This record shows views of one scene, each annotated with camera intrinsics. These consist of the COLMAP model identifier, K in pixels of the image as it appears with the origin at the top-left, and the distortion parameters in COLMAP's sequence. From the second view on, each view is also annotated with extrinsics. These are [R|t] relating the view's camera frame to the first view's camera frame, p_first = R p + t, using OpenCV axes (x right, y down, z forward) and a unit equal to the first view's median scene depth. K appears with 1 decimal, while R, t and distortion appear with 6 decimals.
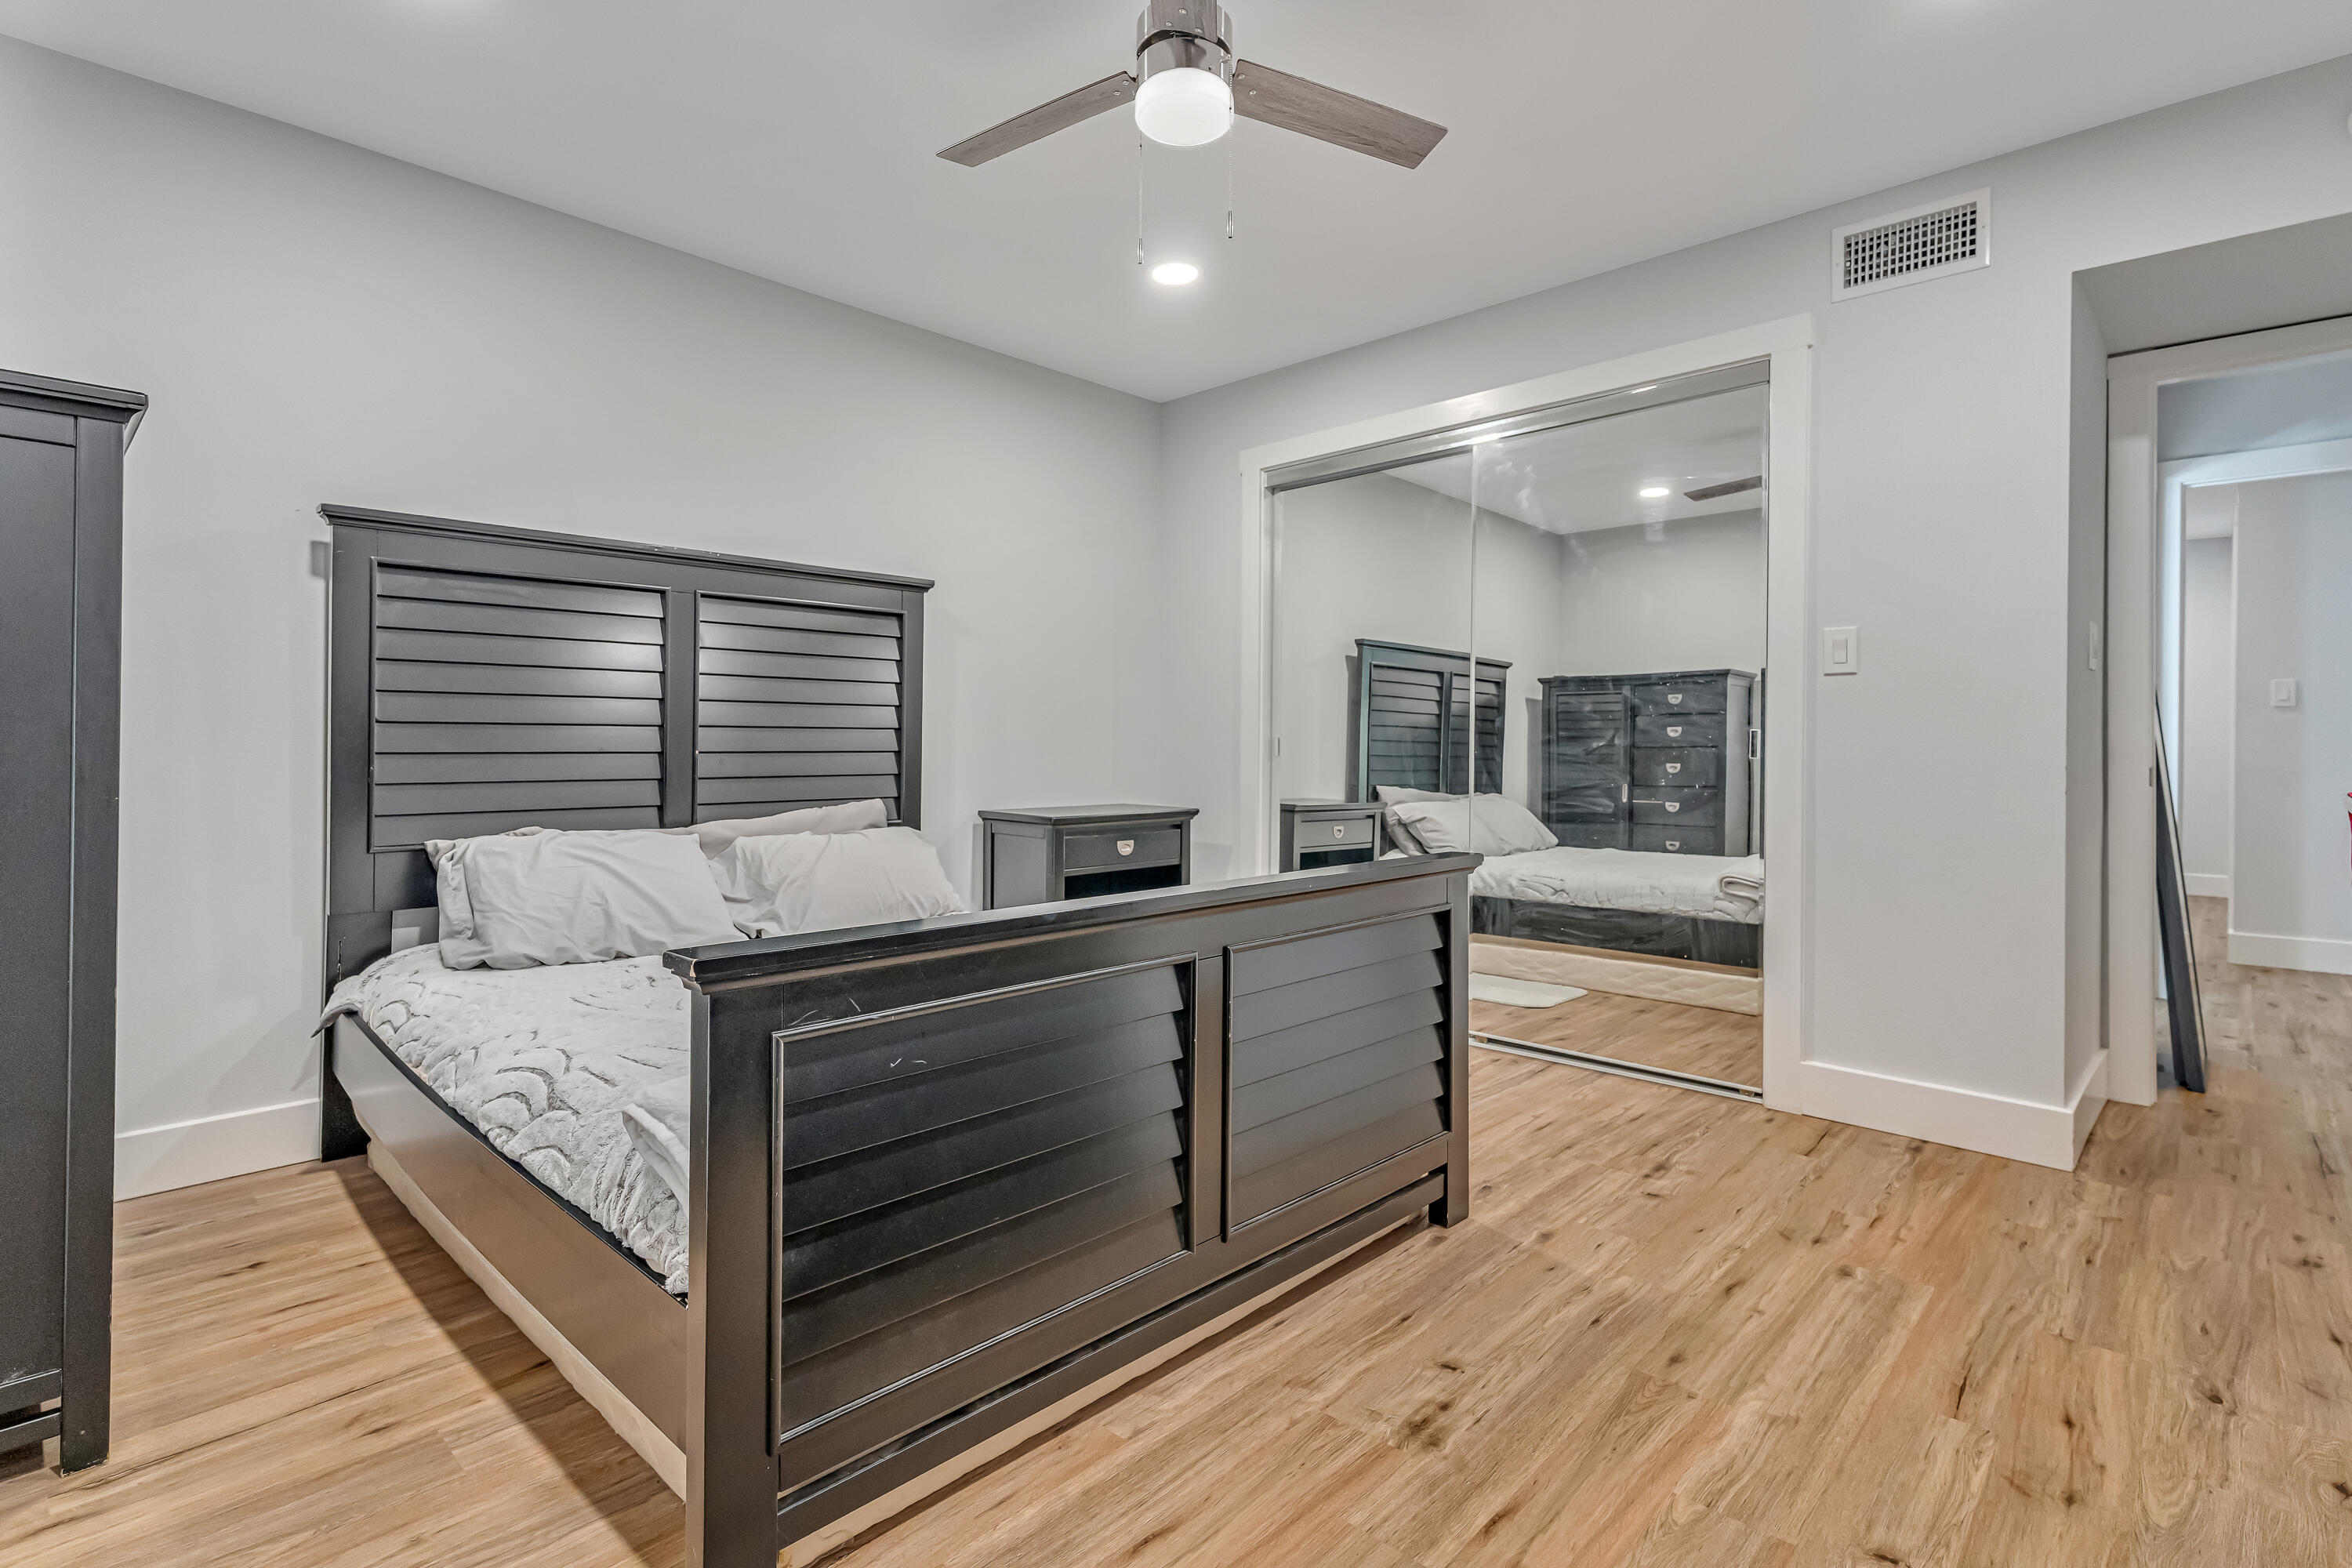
lens RADIAL K [[1122.7, 0, 1178.2], [0, 1122.7, 765.1], [0, 0, 1]] dist [0.001899, 0.000210]
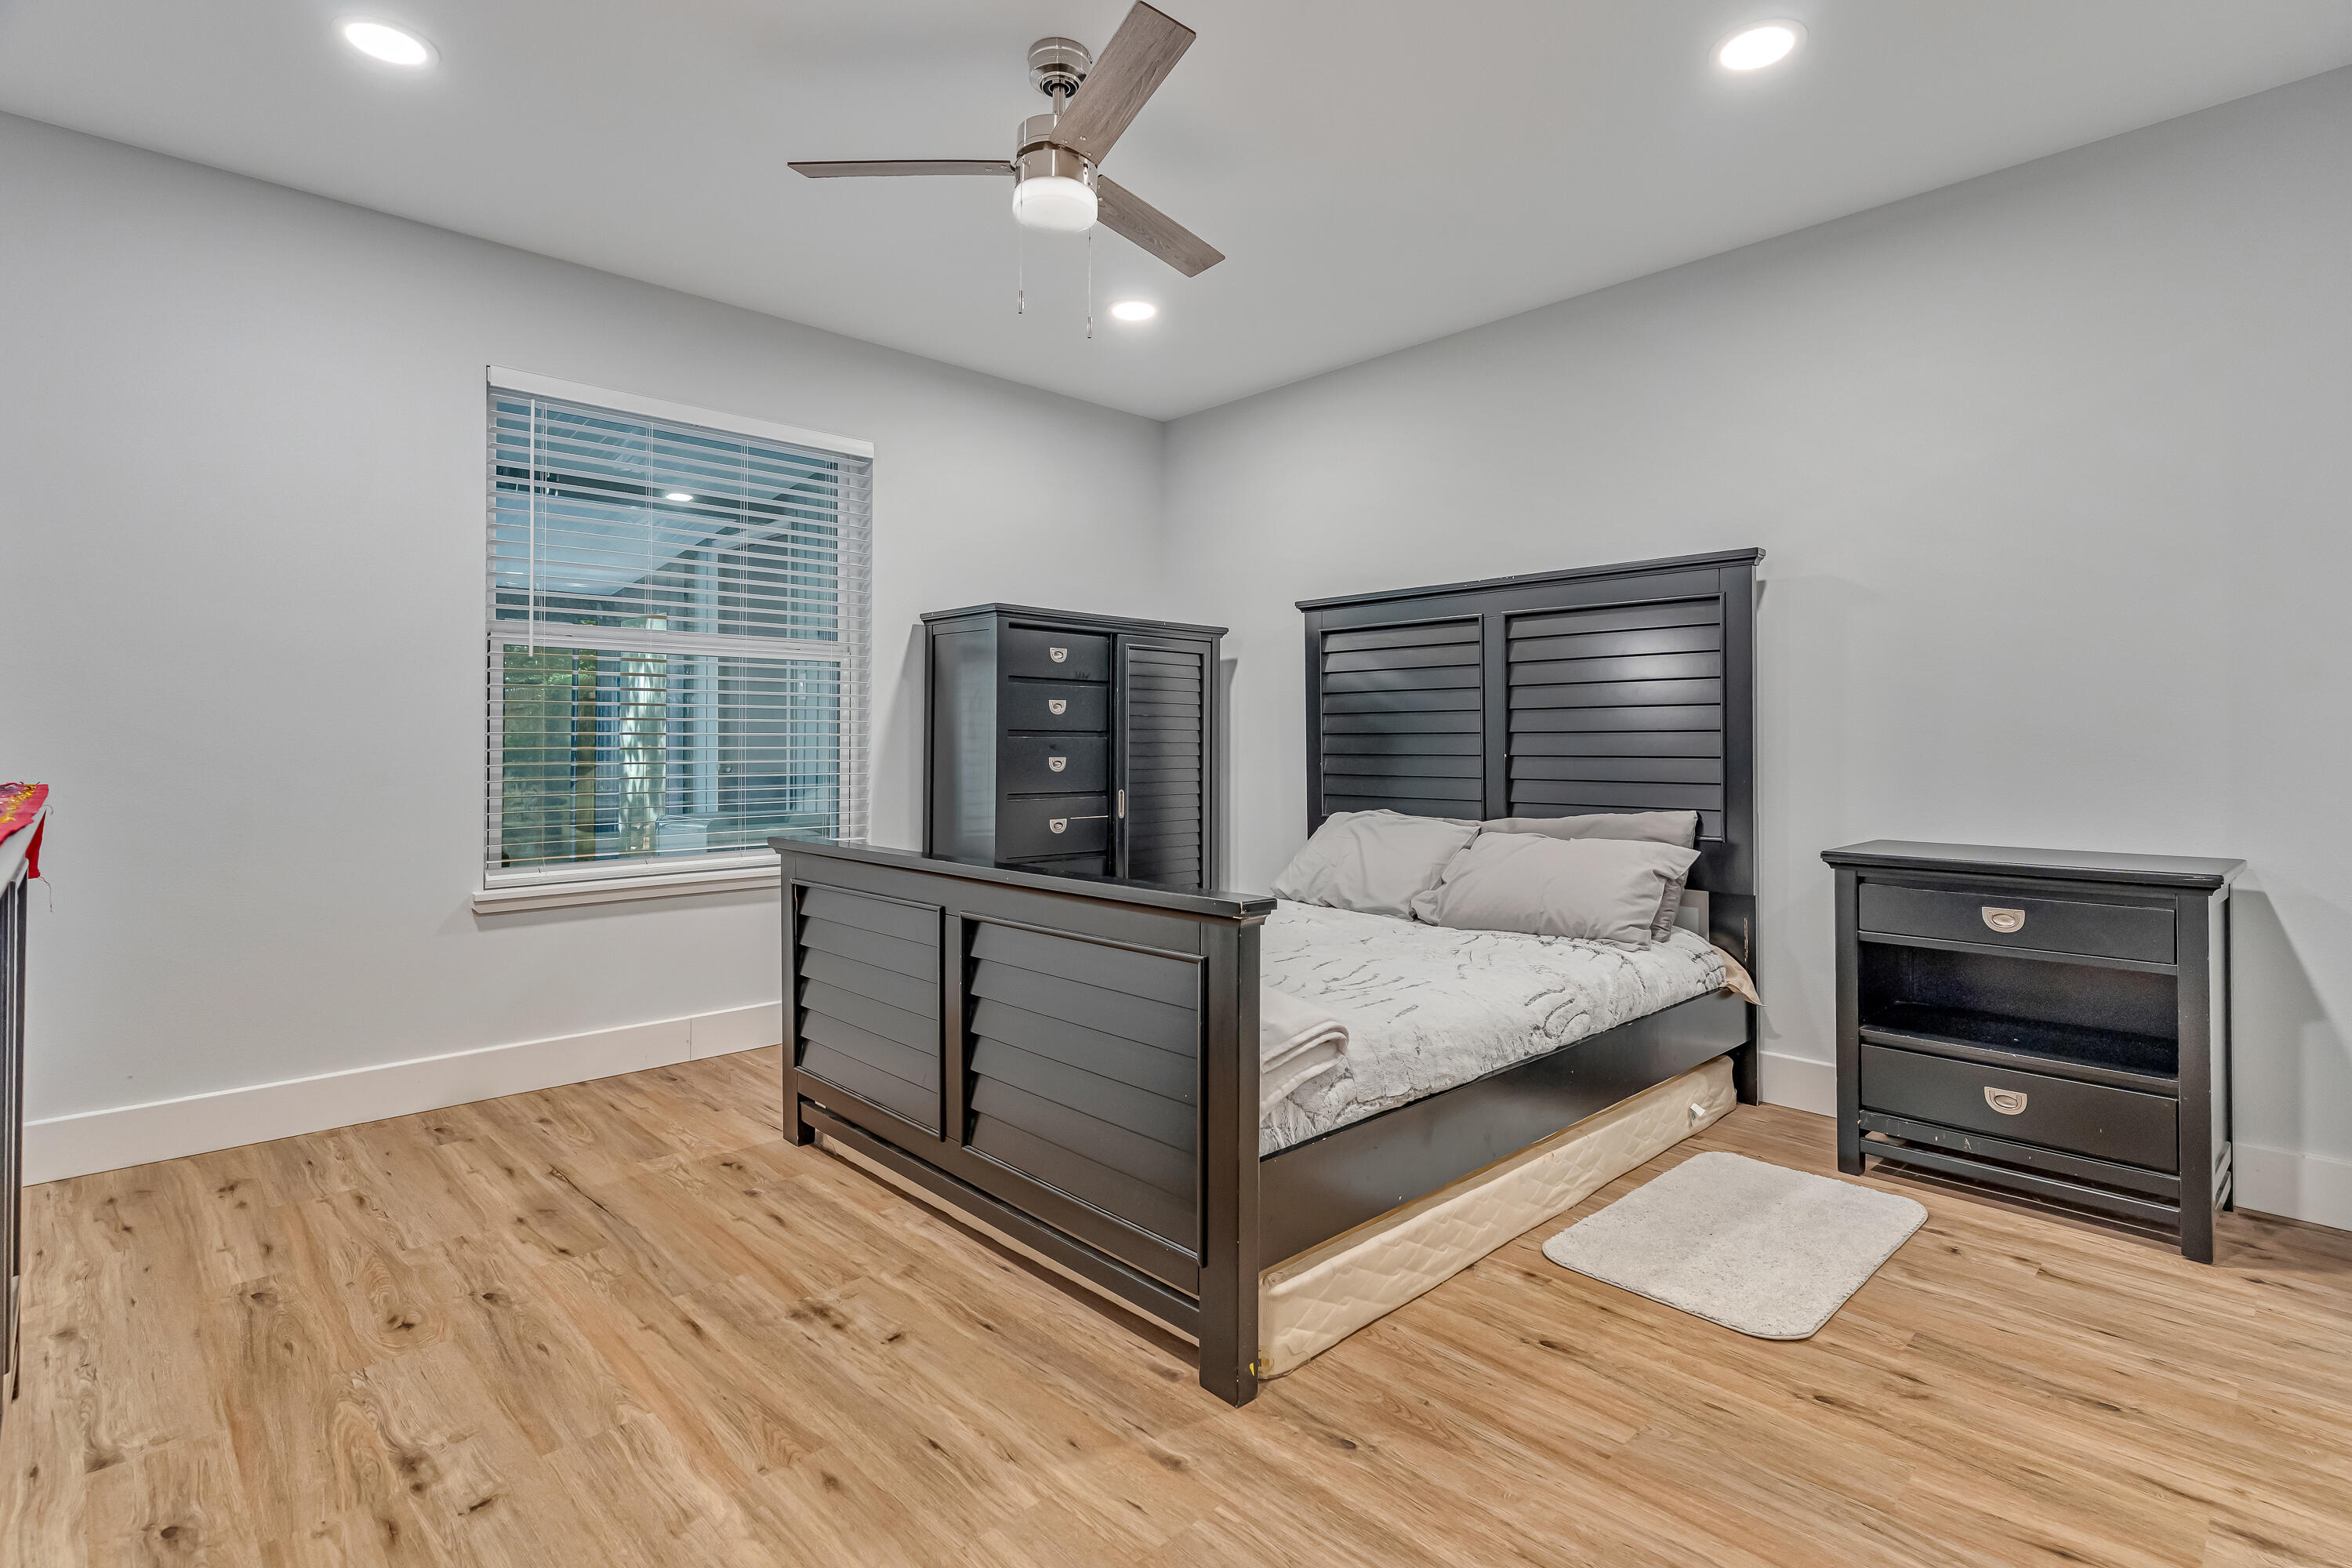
lens RADIAL K [[1143.0, 0, 1175.2], [0, 1143.0, 764.3], [0, 0, 1]] dist [-0.009356, -0.000584]
pose [[-0.044517, 0.008493, -0.998973, 1.303918], [-0.027154, 0.999584, 0.009708, -0.007141], [0.998640, 0.027558, -0.044268, 1.323935]]
